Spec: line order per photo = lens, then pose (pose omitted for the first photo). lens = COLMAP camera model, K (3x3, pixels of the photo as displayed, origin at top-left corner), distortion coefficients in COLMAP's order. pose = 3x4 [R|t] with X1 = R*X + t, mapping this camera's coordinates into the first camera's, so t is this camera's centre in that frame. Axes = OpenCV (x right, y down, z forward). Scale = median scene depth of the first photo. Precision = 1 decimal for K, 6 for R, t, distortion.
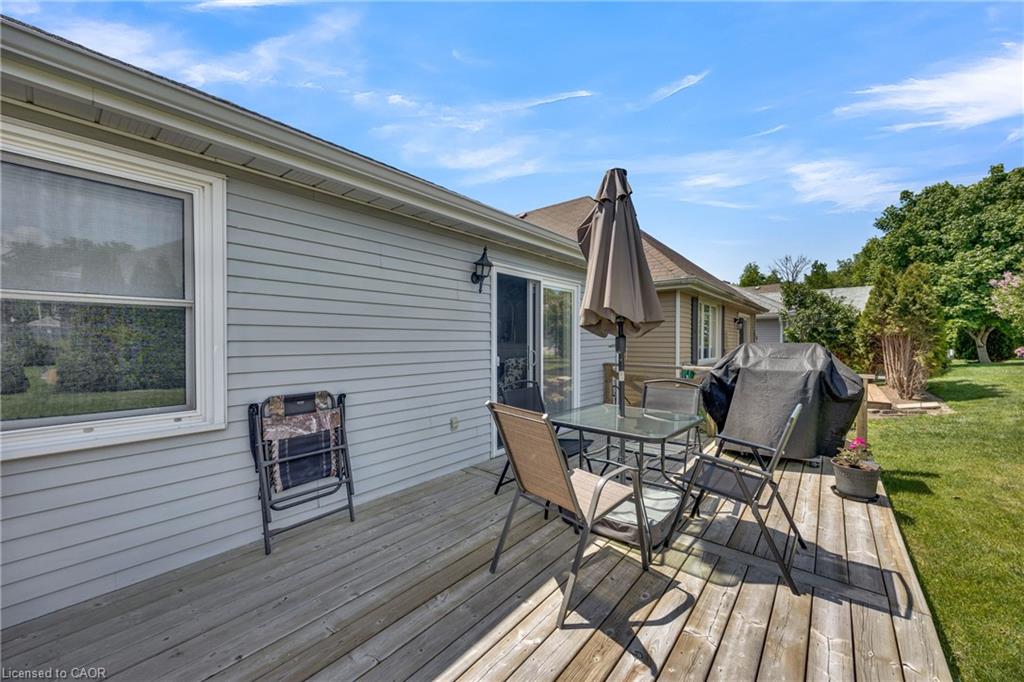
lens RADIAL K [[389.7, 0, 513.6], [0, 389.7, 339.5], [0, 0, 1]] dist [-0.002835, 0.000136]
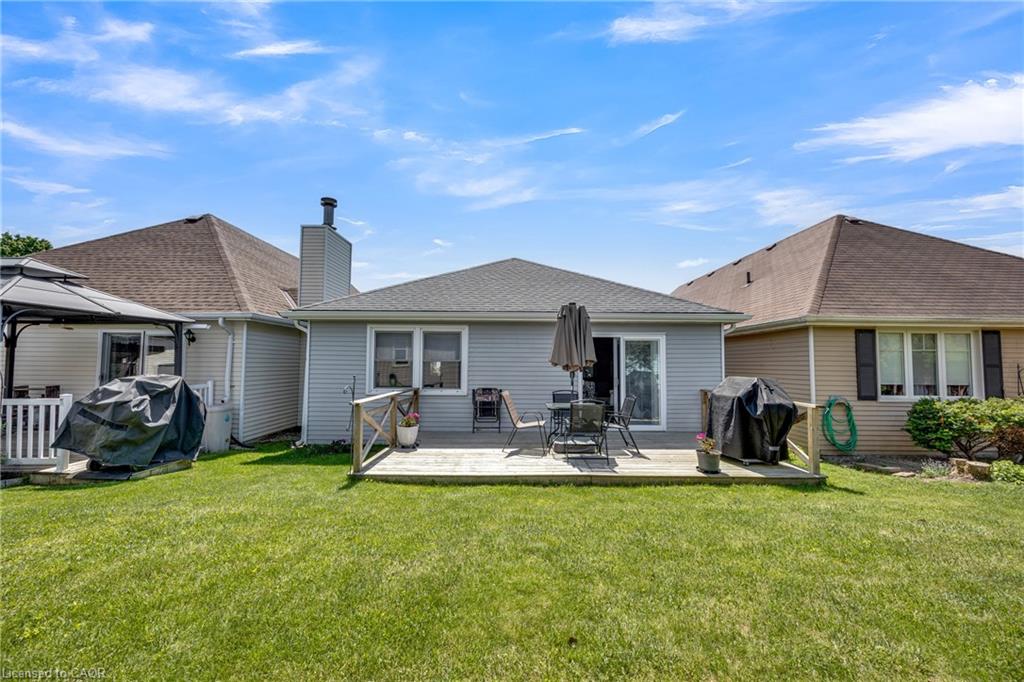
lens RADIAL K [[389.7, 0, 515.2], [0, 389.7, 345.4], [0, 0, 1]] dist [-0.002835, 0.000136]
pose [[0.644563, -0.032681, -0.763852, 1.888023], [-0.006115, 0.998834, -0.047895, -0.051342], [0.764526, 0.035542, 0.643612, -0.809806]]
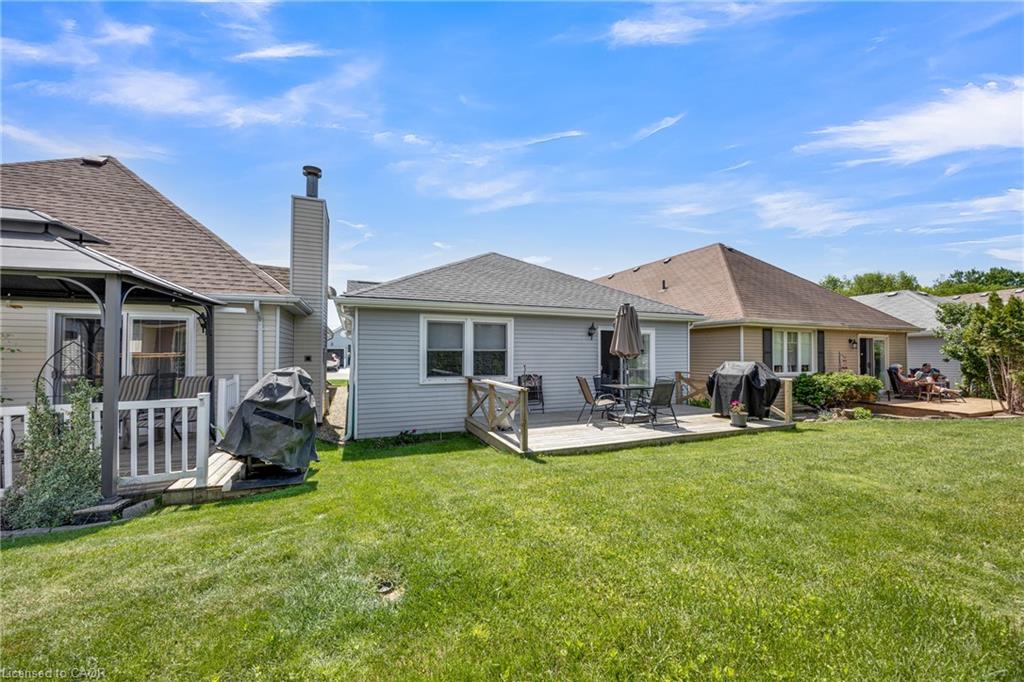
lens RADIAL K [[389.7, 0, 514.5], [0, 389.7, 345.9], [0, 0, 1]] dist [-0.002835, 0.000136]
pose [[0.886807, -0.006299, -0.462098, 0.890413], [-0.001641, 0.999858, -0.016779, -0.056102], [0.462138, 0.015638, 0.886670, -2.039496]]
